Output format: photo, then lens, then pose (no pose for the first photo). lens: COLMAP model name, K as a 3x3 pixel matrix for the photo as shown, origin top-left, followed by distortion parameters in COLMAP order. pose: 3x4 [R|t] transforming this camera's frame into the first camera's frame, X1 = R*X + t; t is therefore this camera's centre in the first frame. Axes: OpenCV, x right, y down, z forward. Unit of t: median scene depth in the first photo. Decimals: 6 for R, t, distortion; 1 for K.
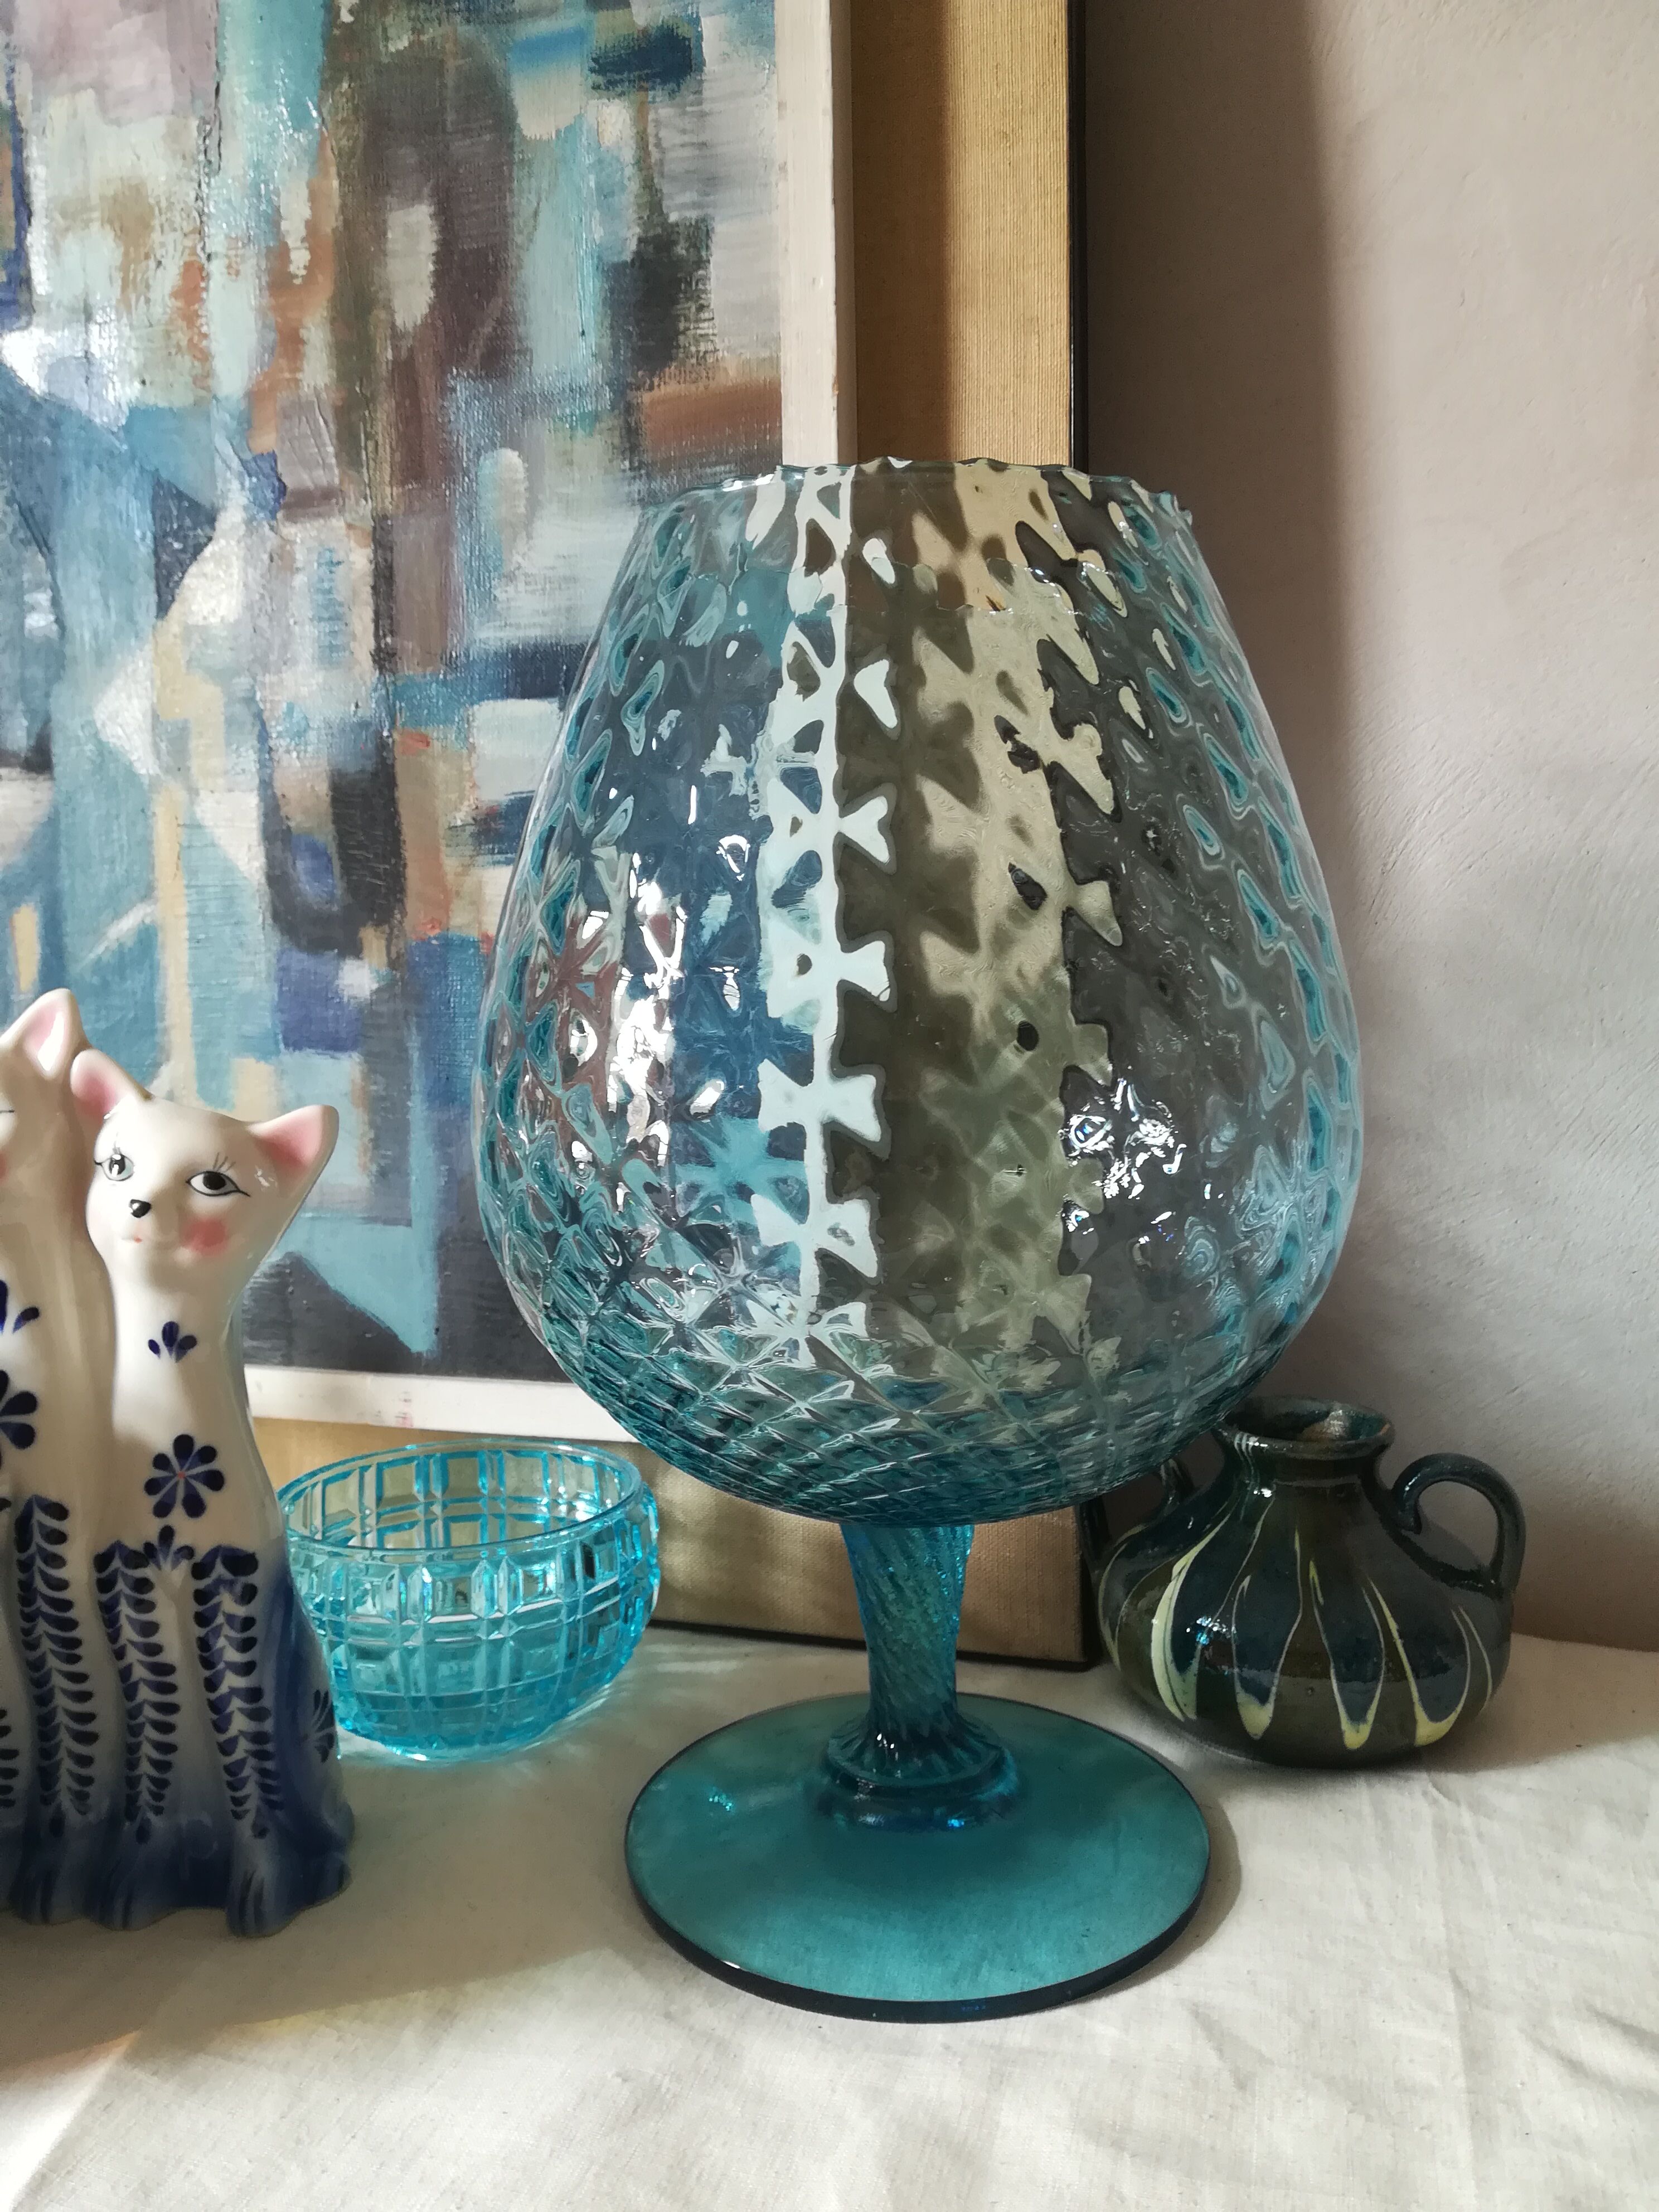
lens RADIAL K [[1762.5, 0, 839.7], [0, 1762.5, 1104.7], [0, 0, 1]] dist [0.030841, -0.064312]
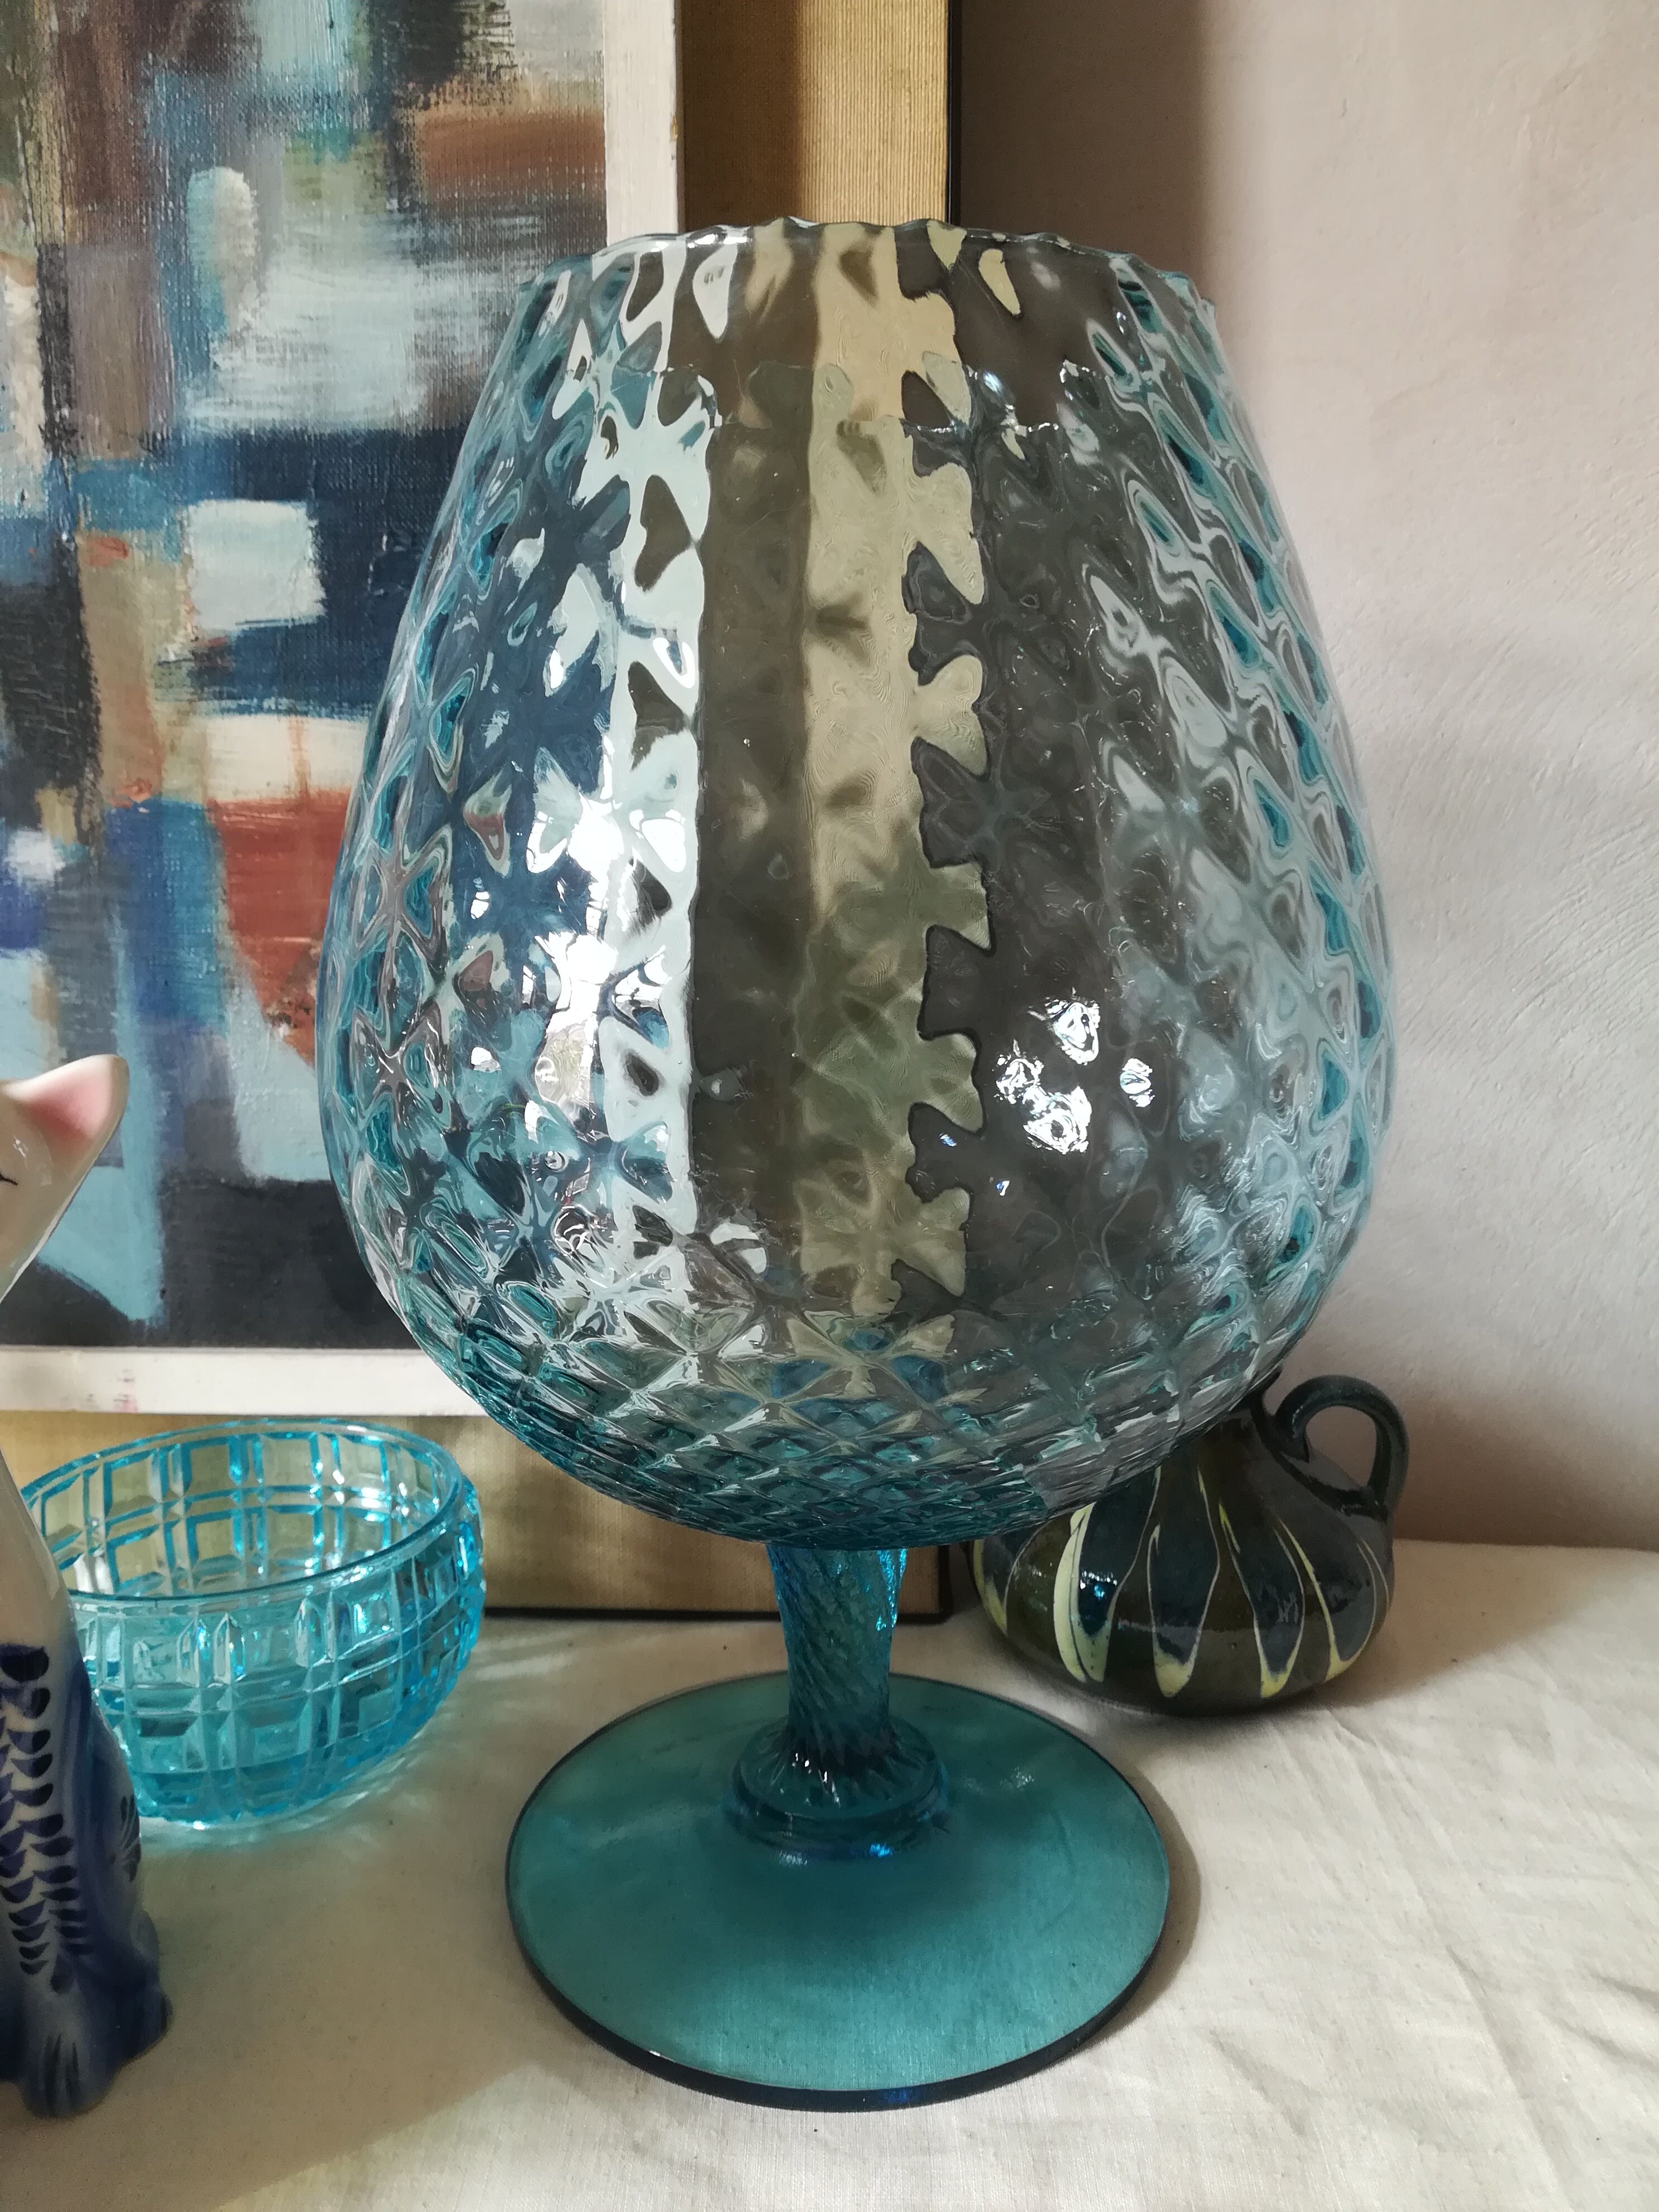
lens RADIAL K [[1762.5, 0, 836.6], [0, 1762.5, 1105.1], [0, 0, 1]] dist [0.030841, -0.064312]
pose [[0.965556, -0.028973, 0.258579, -0.157061], [0.003210, 0.995032, 0.099505, -0.043828], [-0.260177, -0.095248, 0.960852, 0.166517]]
